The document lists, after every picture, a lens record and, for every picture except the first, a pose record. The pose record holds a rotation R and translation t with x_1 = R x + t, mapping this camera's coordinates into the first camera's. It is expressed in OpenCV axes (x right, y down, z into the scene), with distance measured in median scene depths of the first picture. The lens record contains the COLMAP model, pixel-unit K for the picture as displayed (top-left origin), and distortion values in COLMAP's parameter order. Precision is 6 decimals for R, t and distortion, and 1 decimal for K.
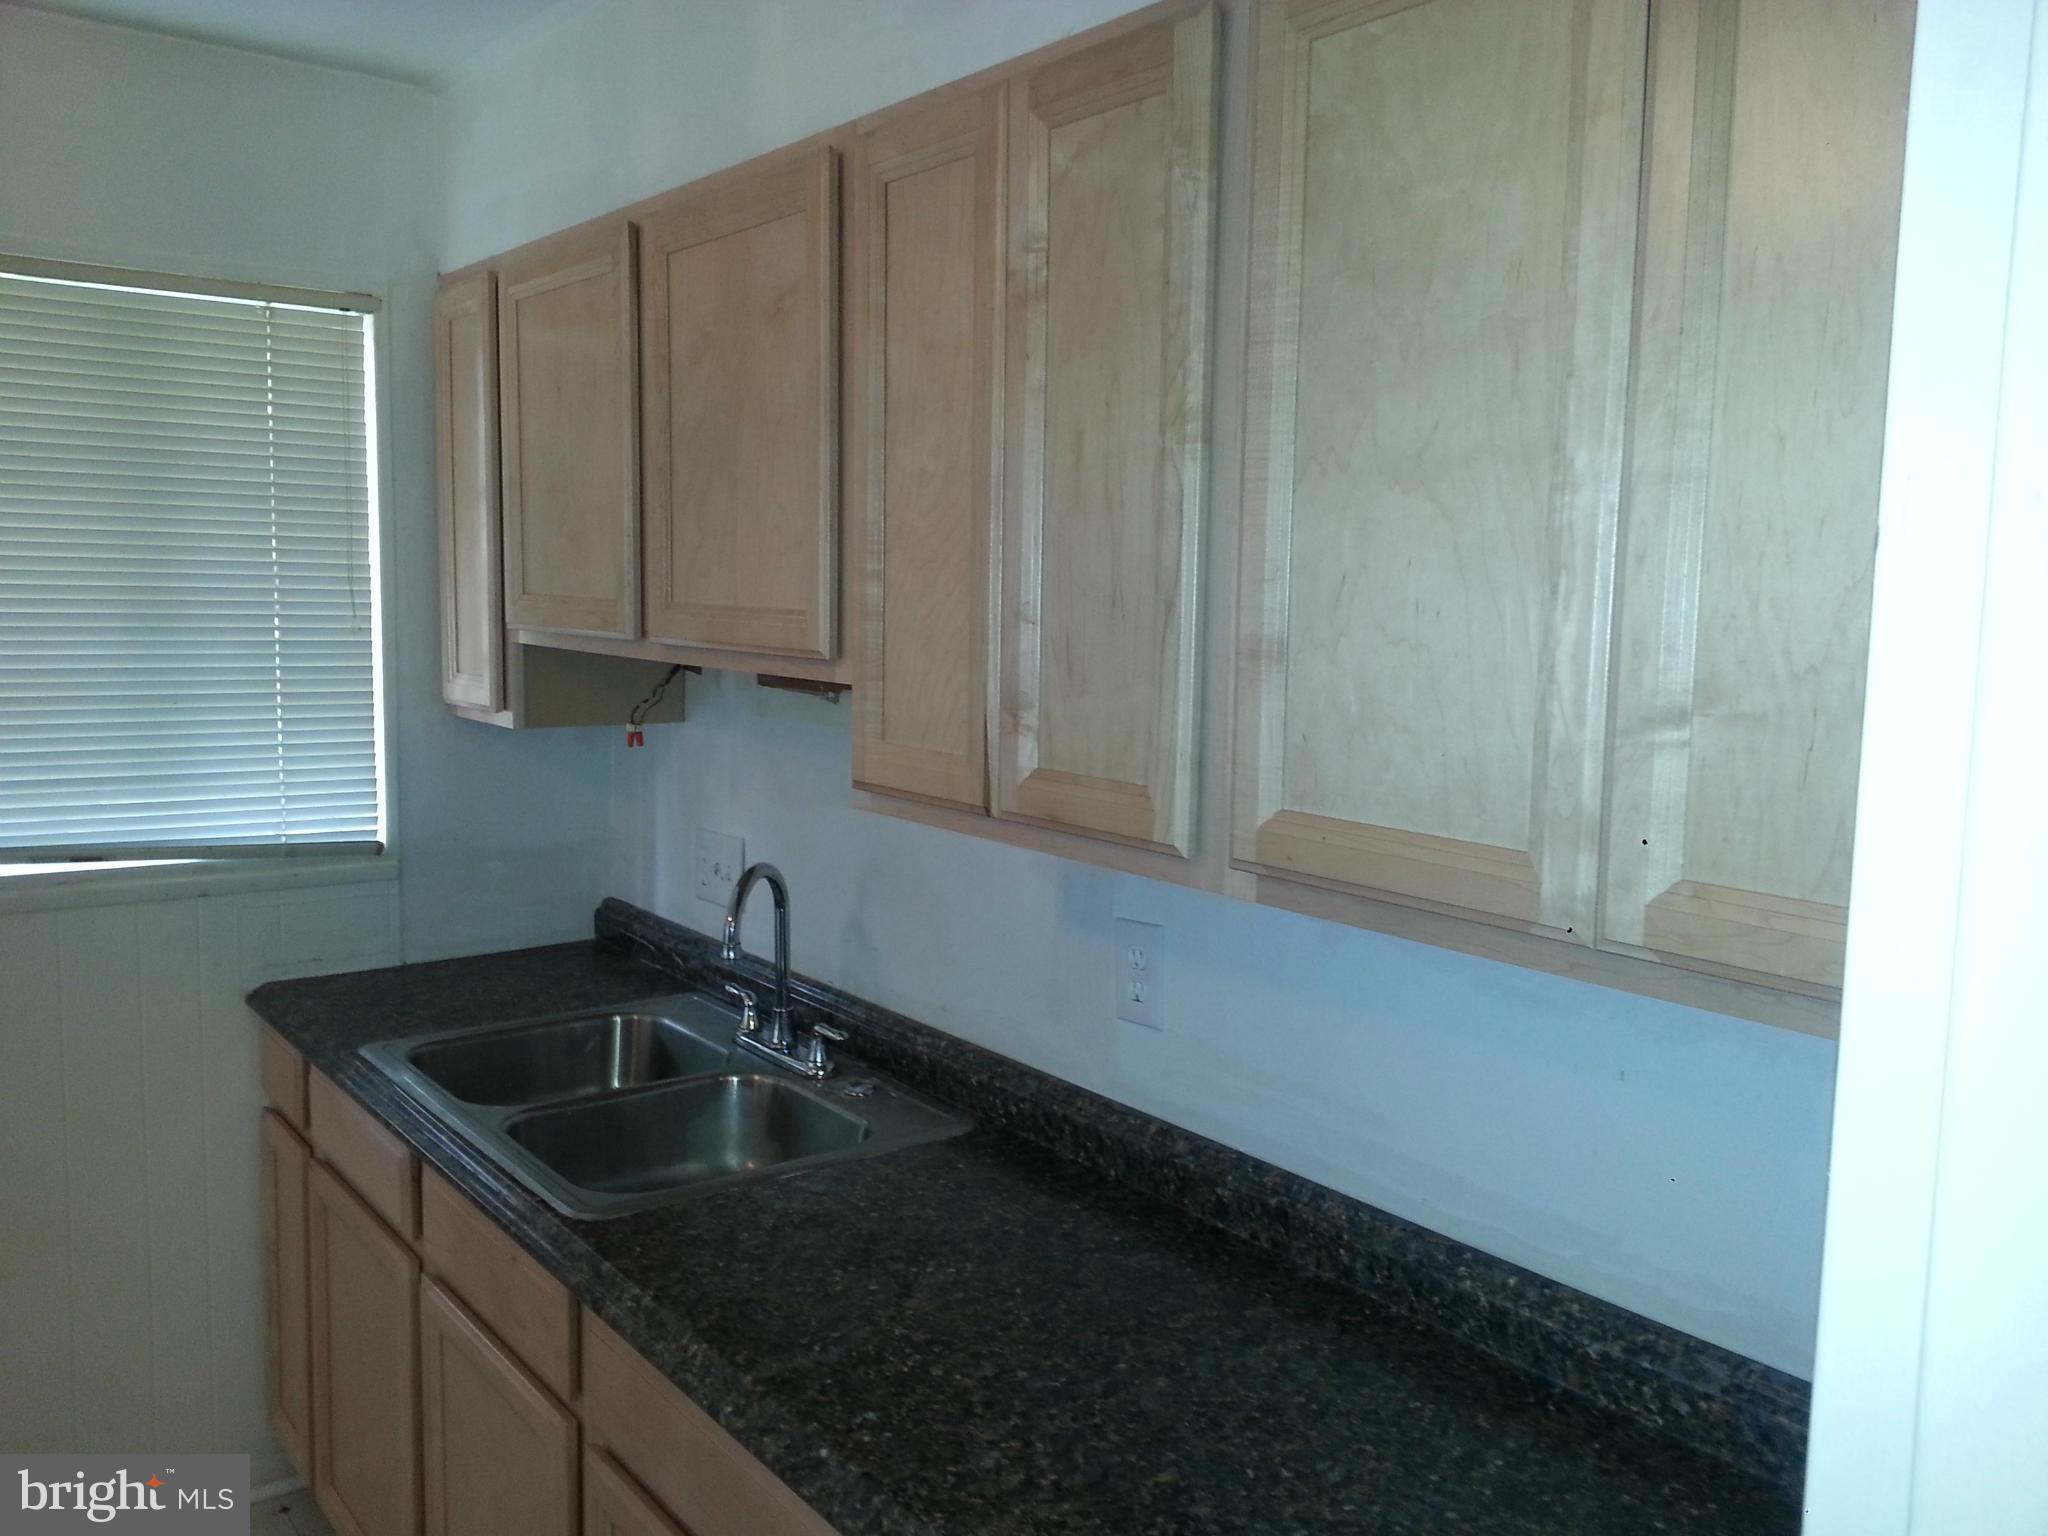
lens RADIAL K [[1634.6, 0, 1010.6], [0, 1634.6, 741.2], [0, 0, 1]] dist [0.057787, -0.097522]
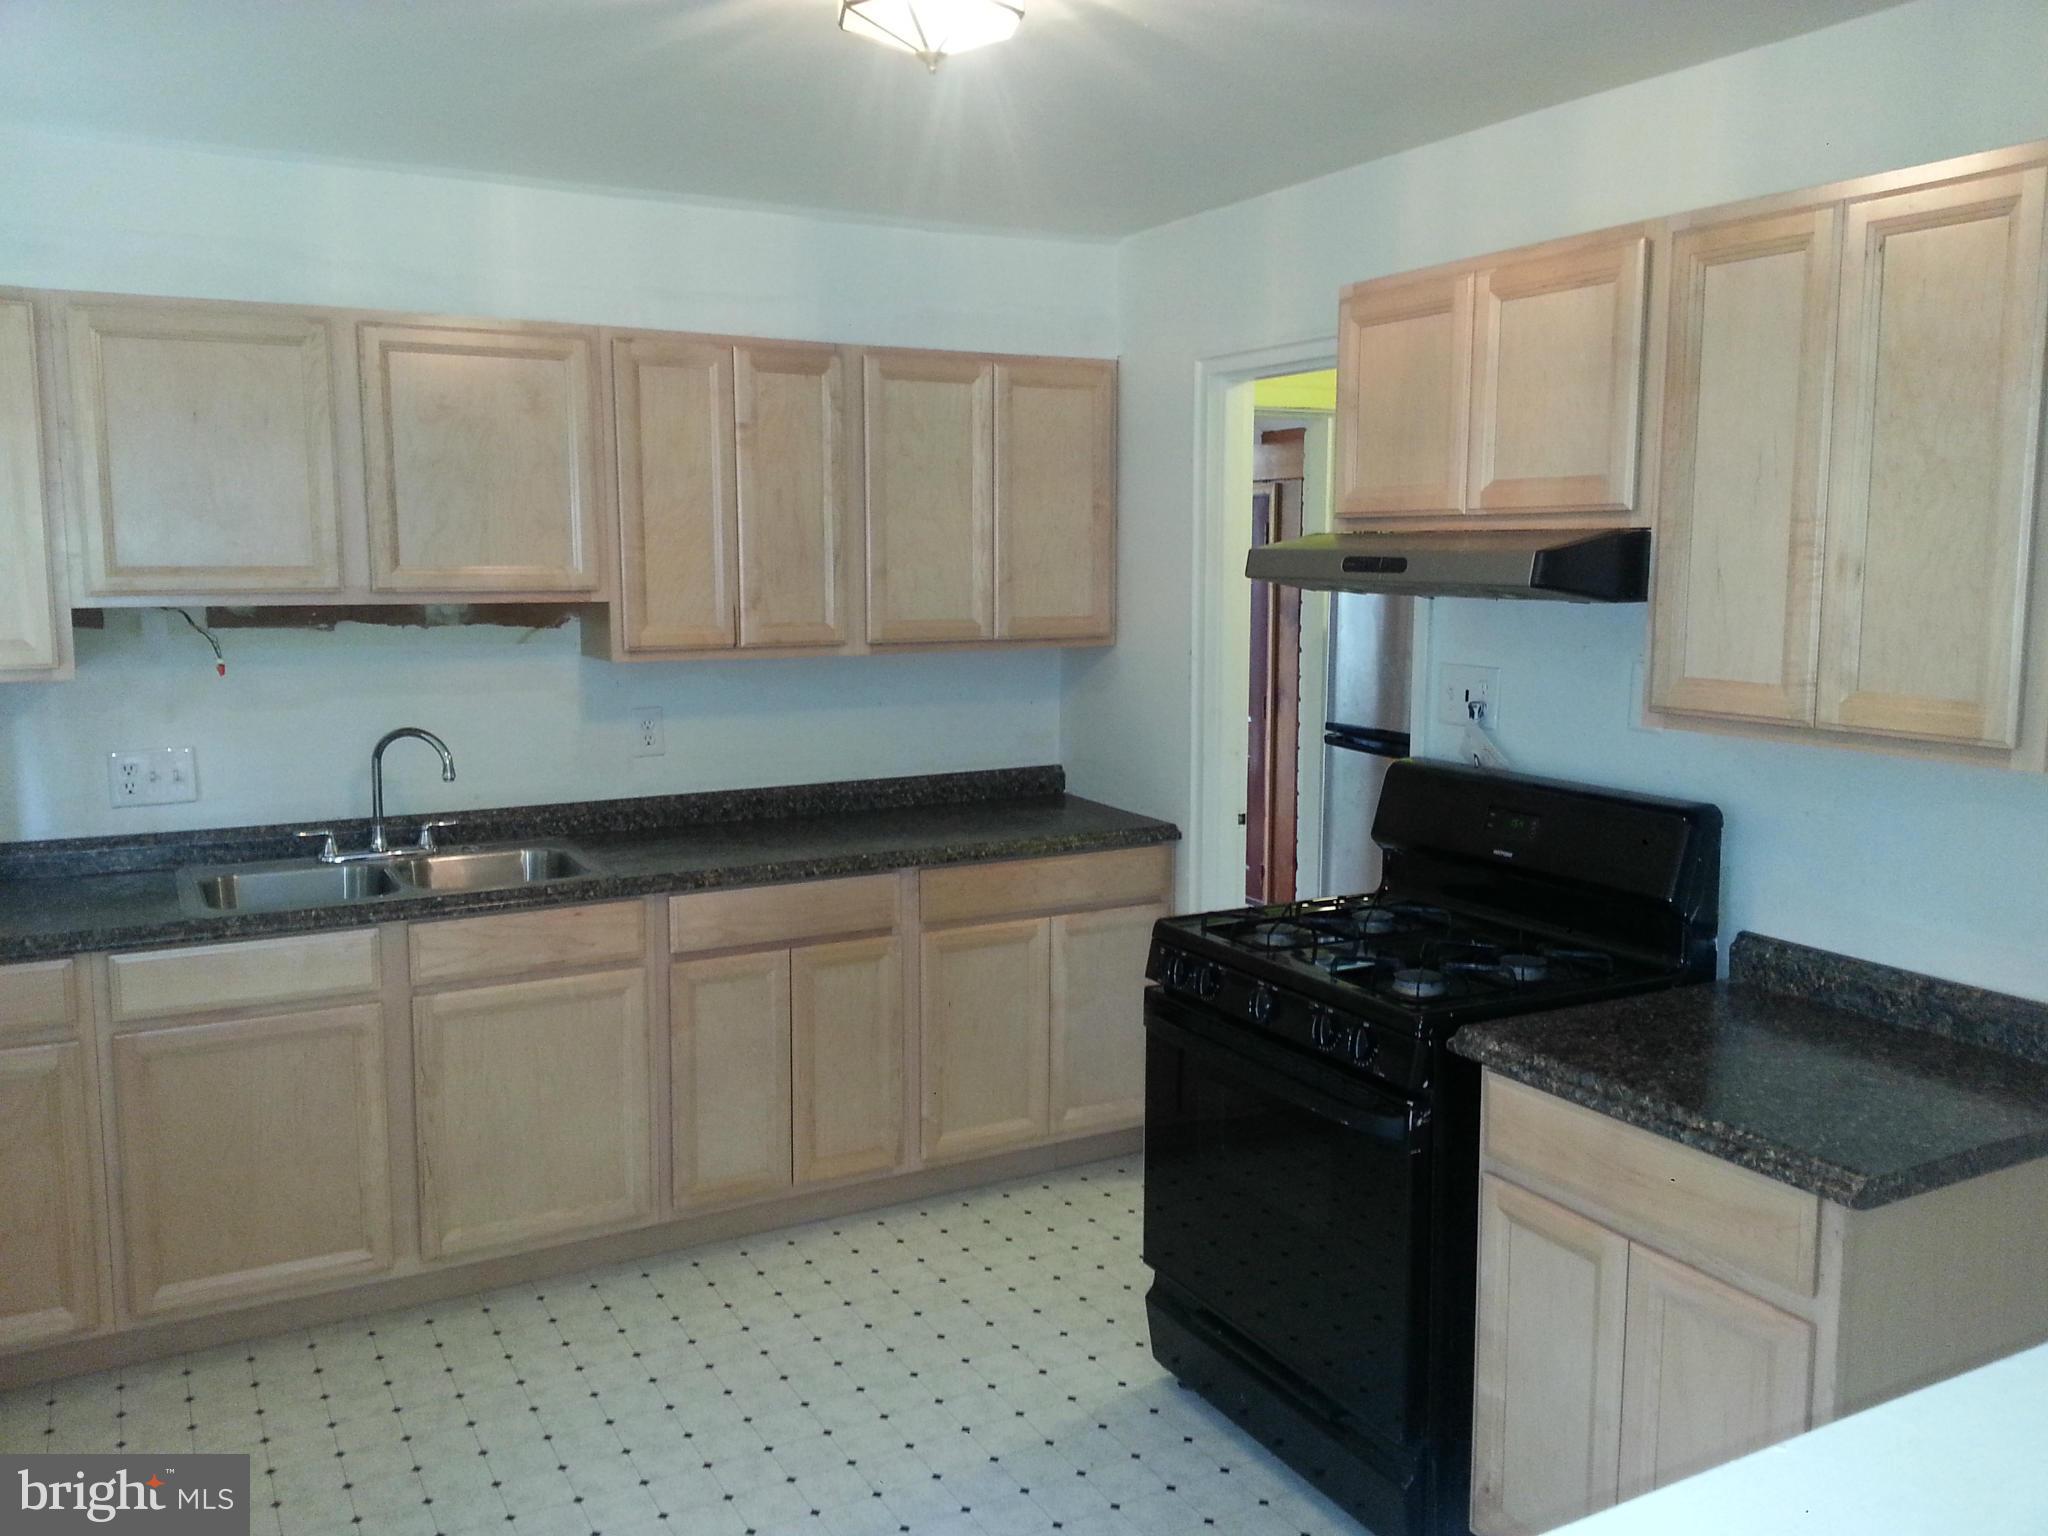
lens RADIAL K [[1634.6, 0, 1010.6], [0, 1634.6, 741.2], [0, 0, 1]] dist [0.057787, -0.097522]
pose [[0.170257, -0.124770, 0.977469, -2.262447], [0.108276, 0.988314, 0.107294, -0.029980], [-0.979433, 0.087569, 0.181777, 0.168107]]
